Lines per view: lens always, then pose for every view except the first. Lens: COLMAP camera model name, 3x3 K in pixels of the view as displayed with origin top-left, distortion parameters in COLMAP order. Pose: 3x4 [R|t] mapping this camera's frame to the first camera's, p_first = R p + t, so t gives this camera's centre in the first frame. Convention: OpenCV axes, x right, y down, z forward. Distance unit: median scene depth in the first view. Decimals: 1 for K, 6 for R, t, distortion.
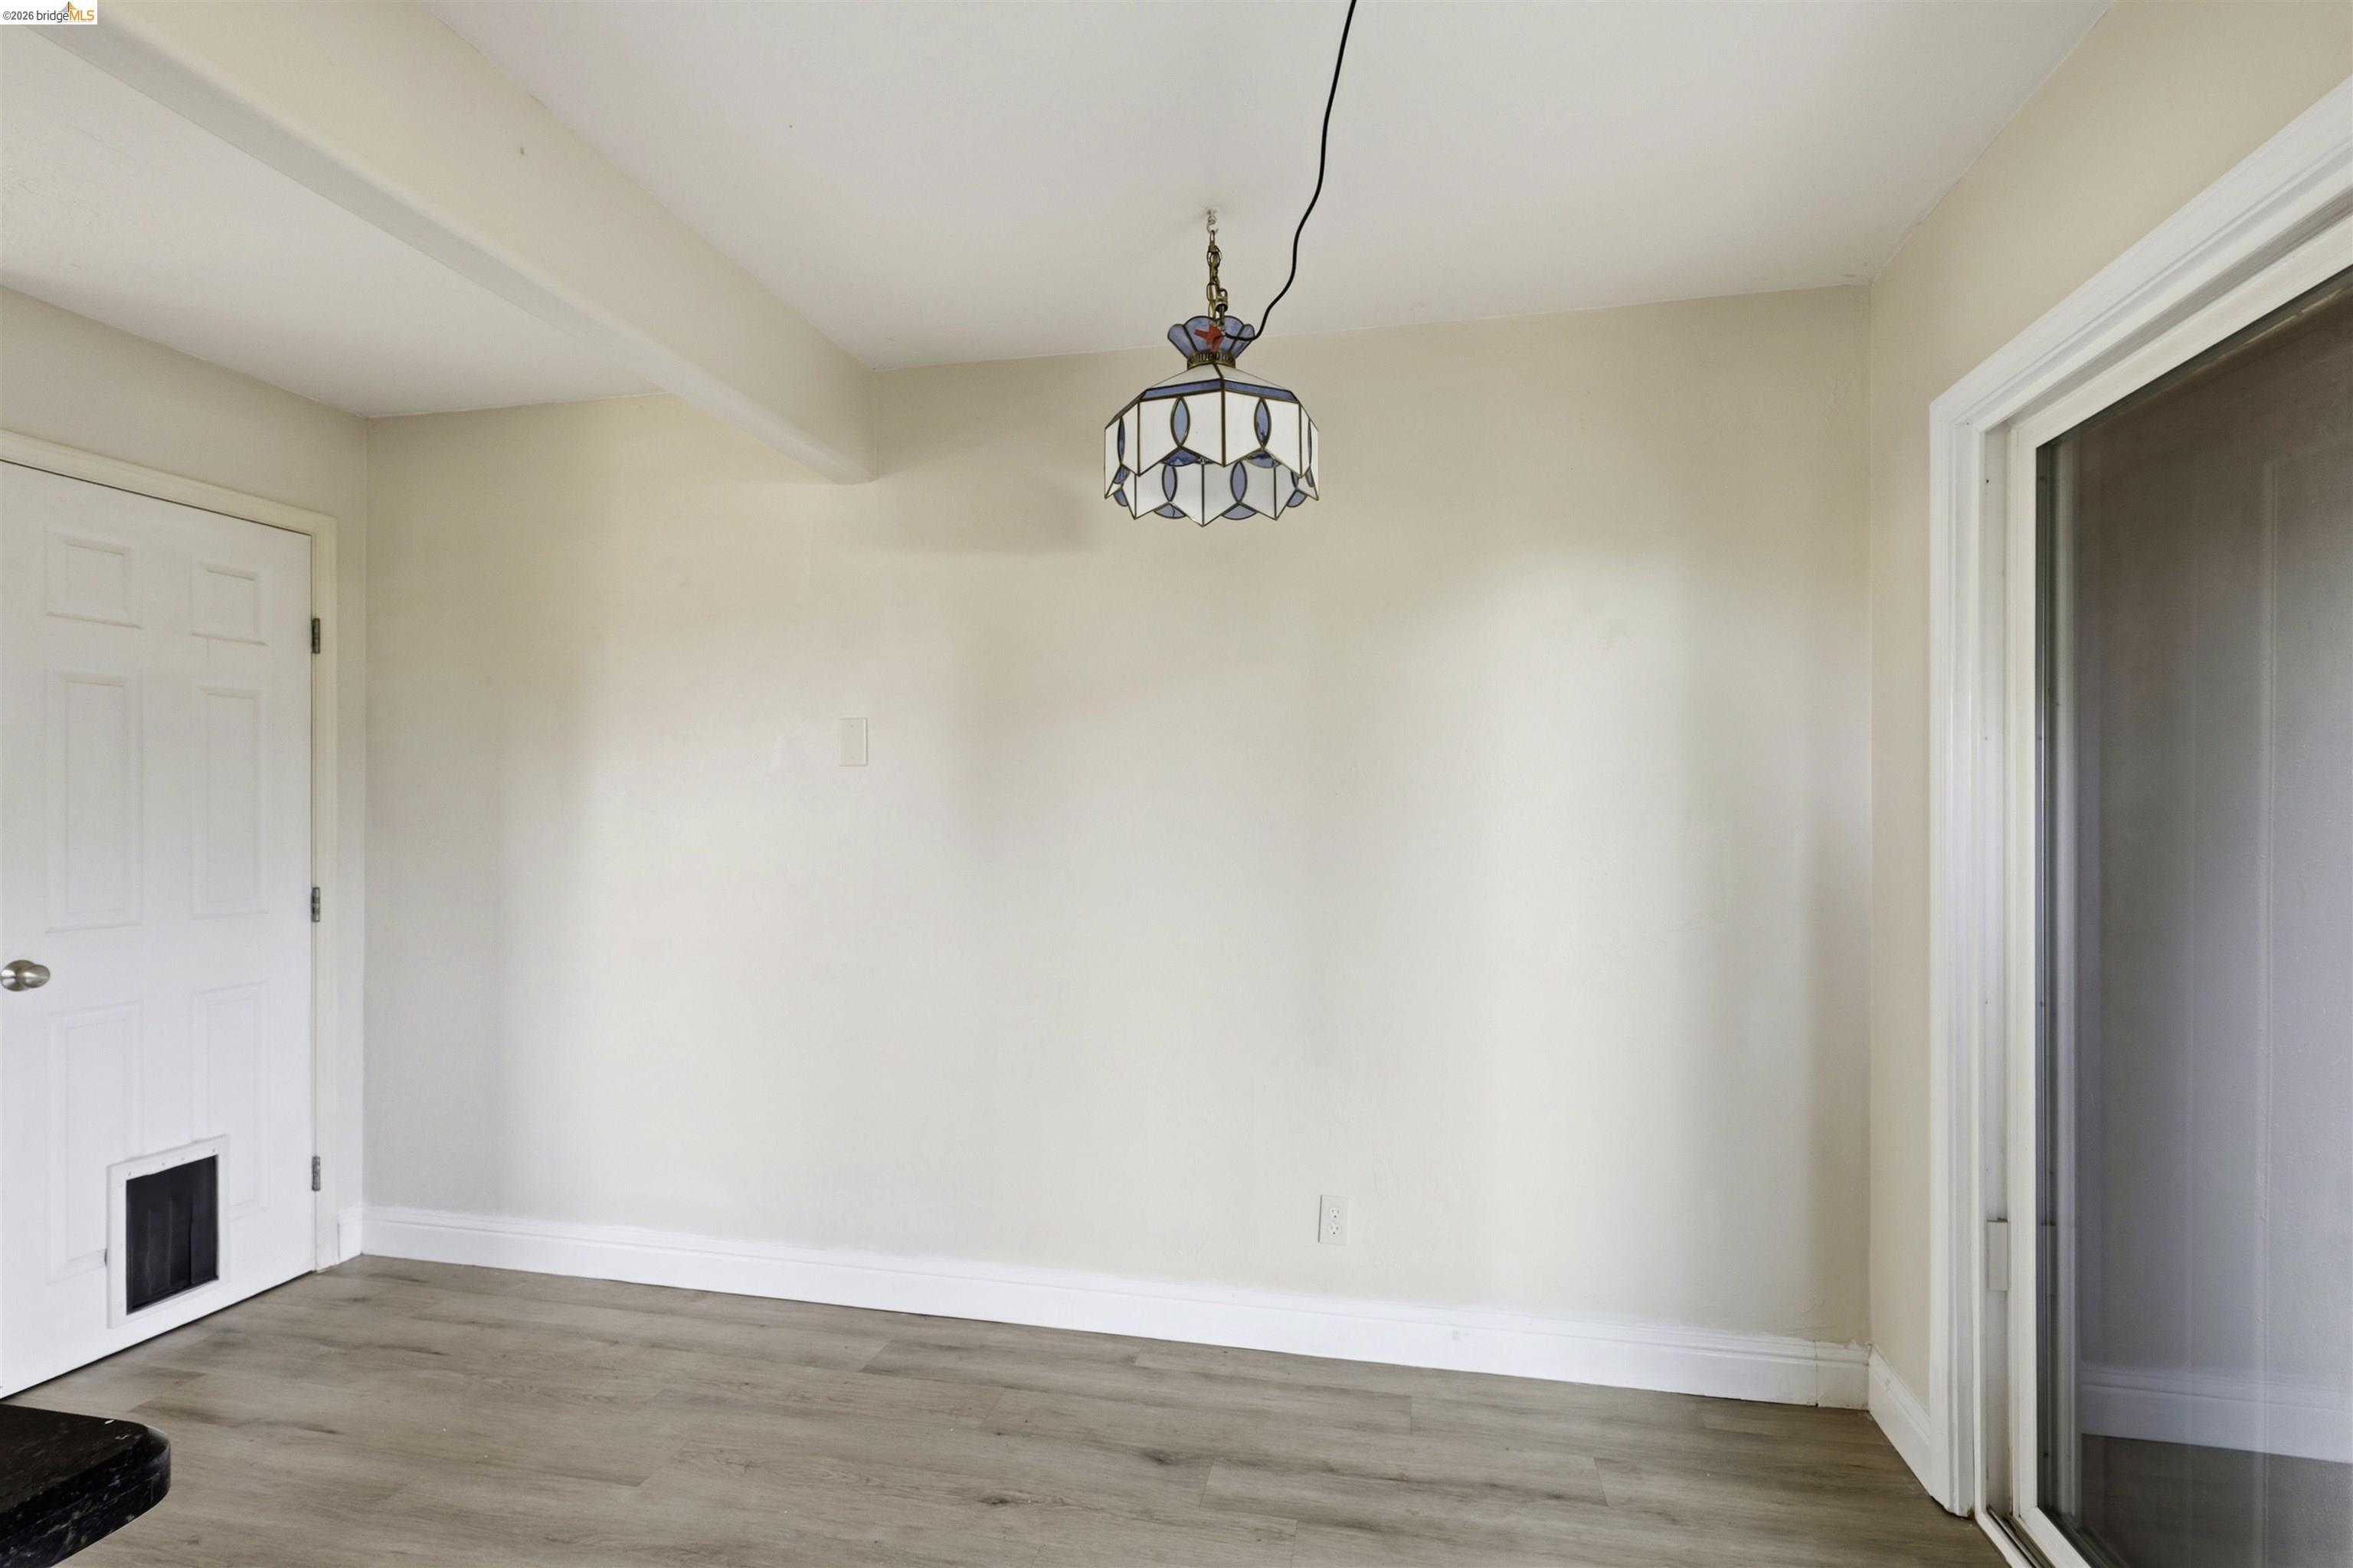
lens RADIAL K [[1114.5, 0, 1174.5], [0, 1114.5, 801.4], [0, 0, 1]] dist [-0.005910, 0.001643]
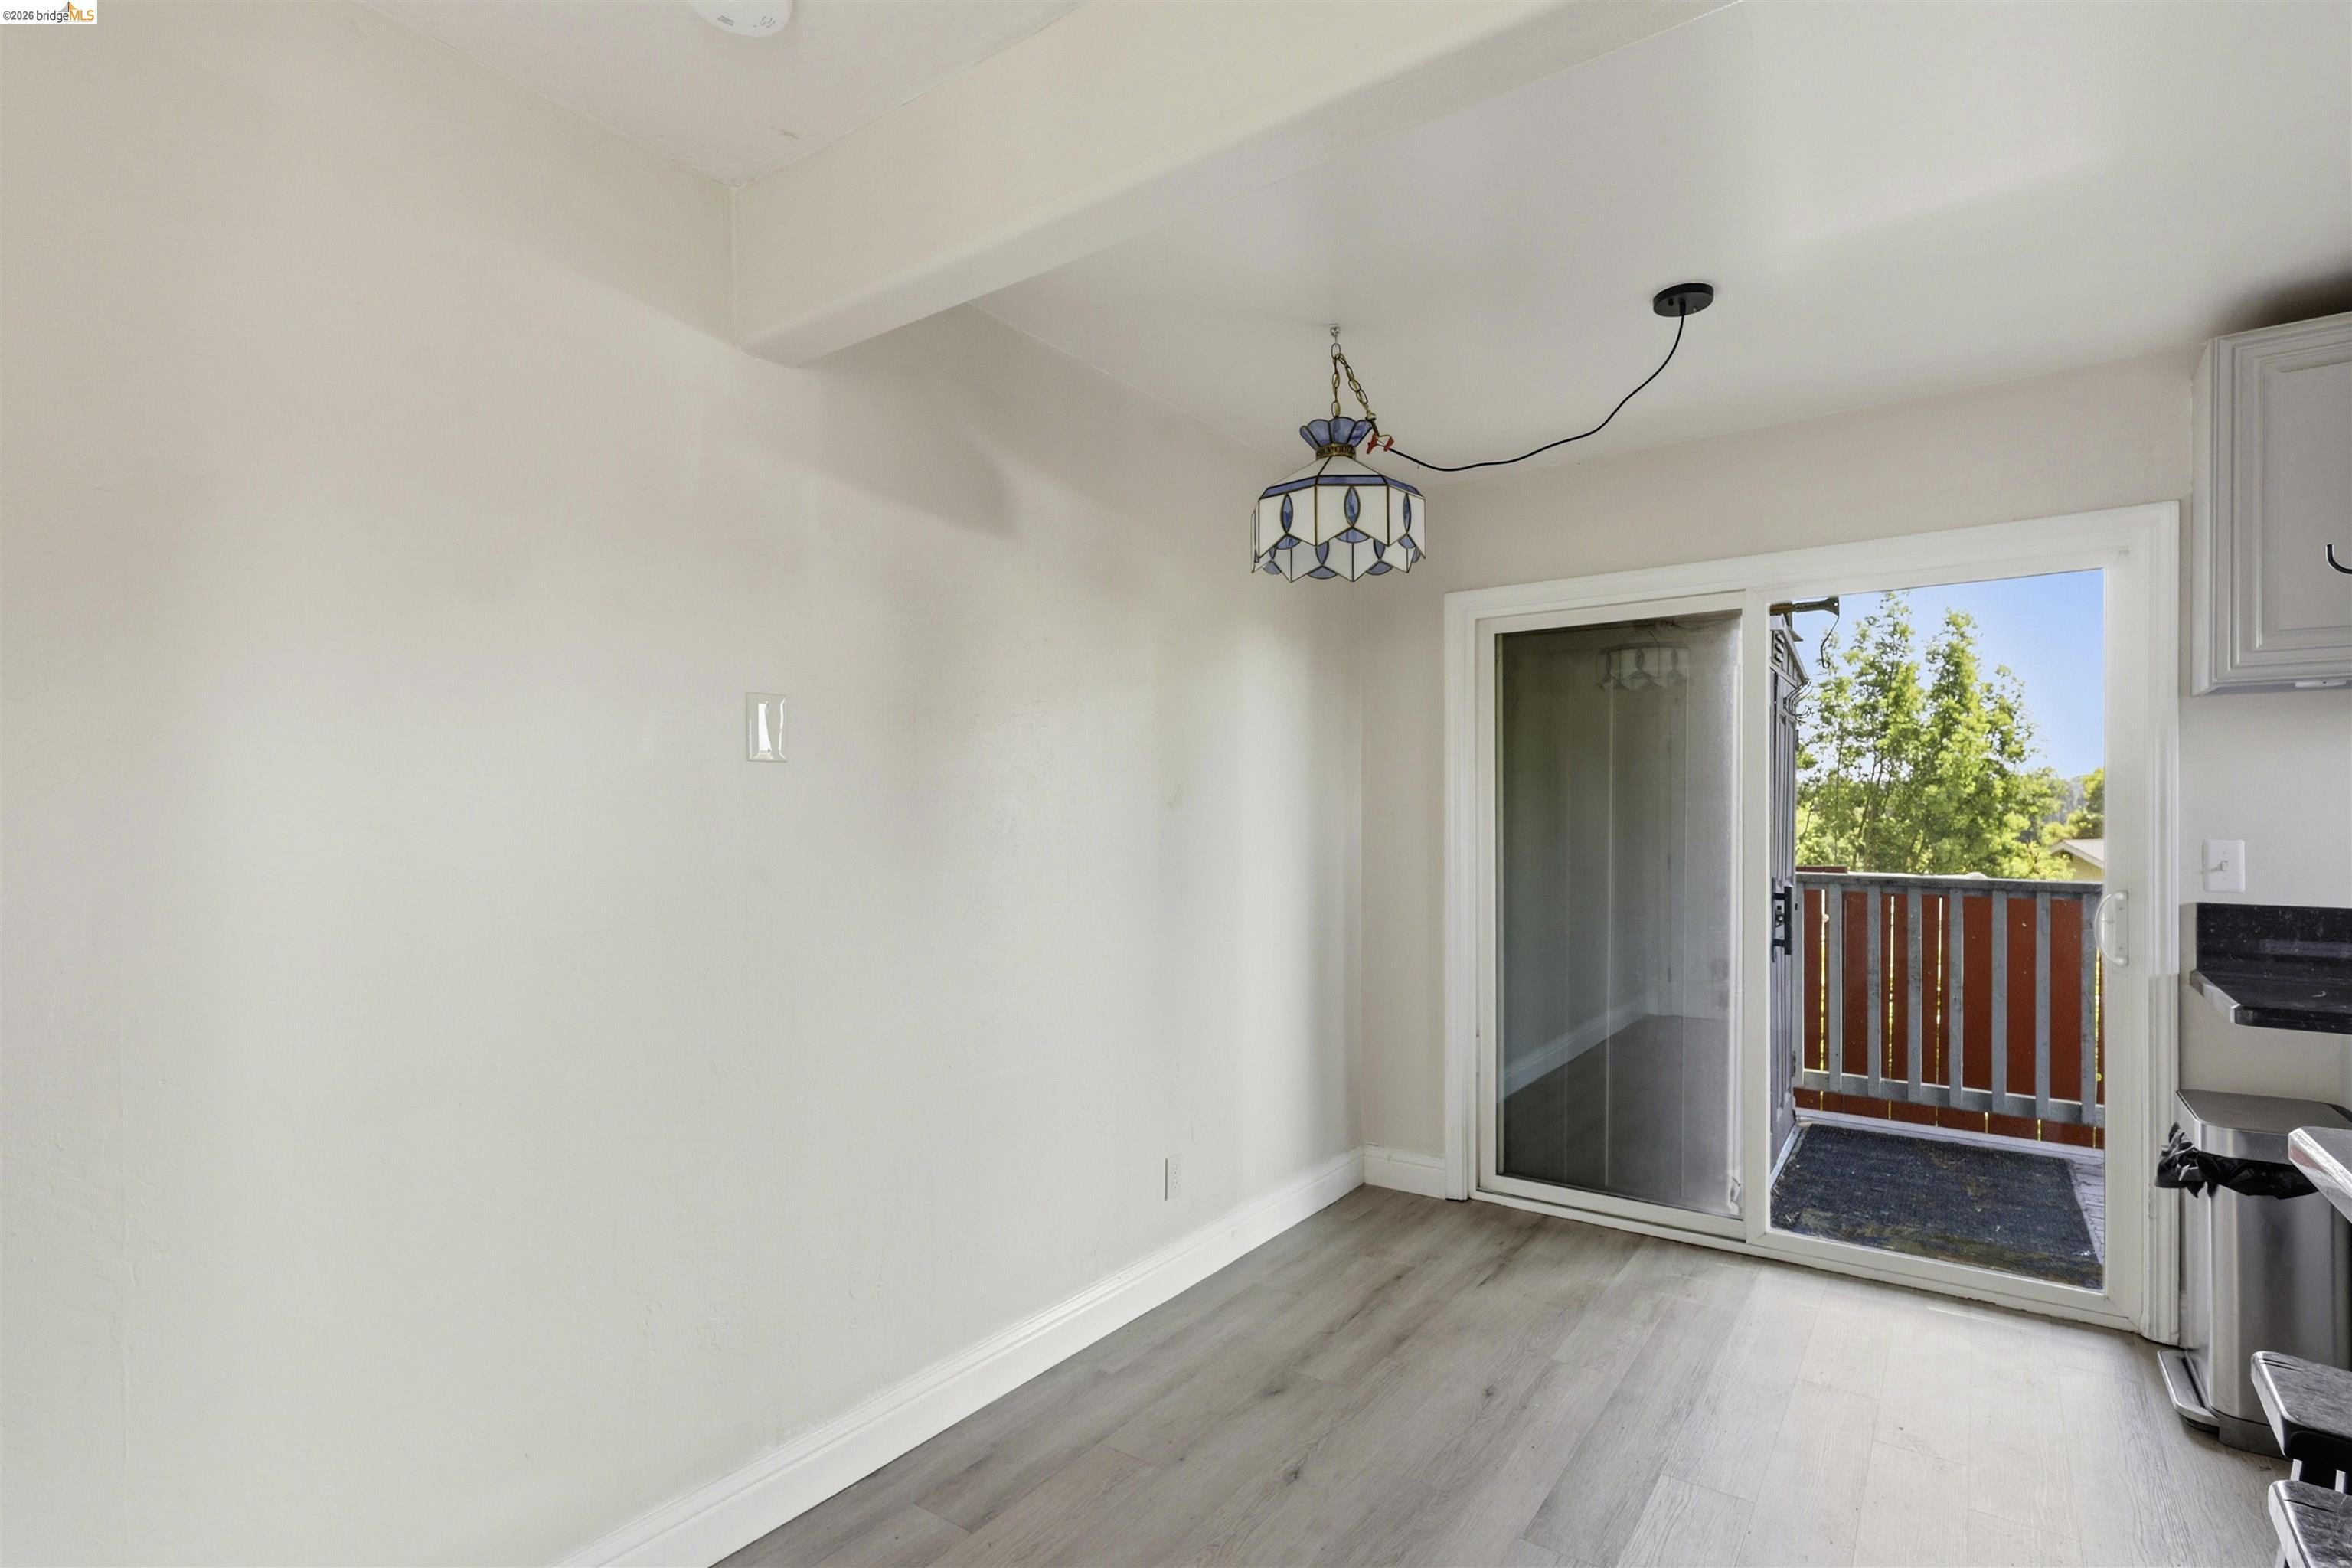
lens RADIAL K [[1114.0, 0, 1207.7], [0, 1114.0, 810.7], [0, 0, 1]] dist [-0.005910, 0.001643]
pose [[0.392749, 0.003689, 0.919638, -1.014817], [-0.004838, 0.999986, -0.001945, -0.003560], [-0.919633, -0.003685, 0.392761, 0.571610]]
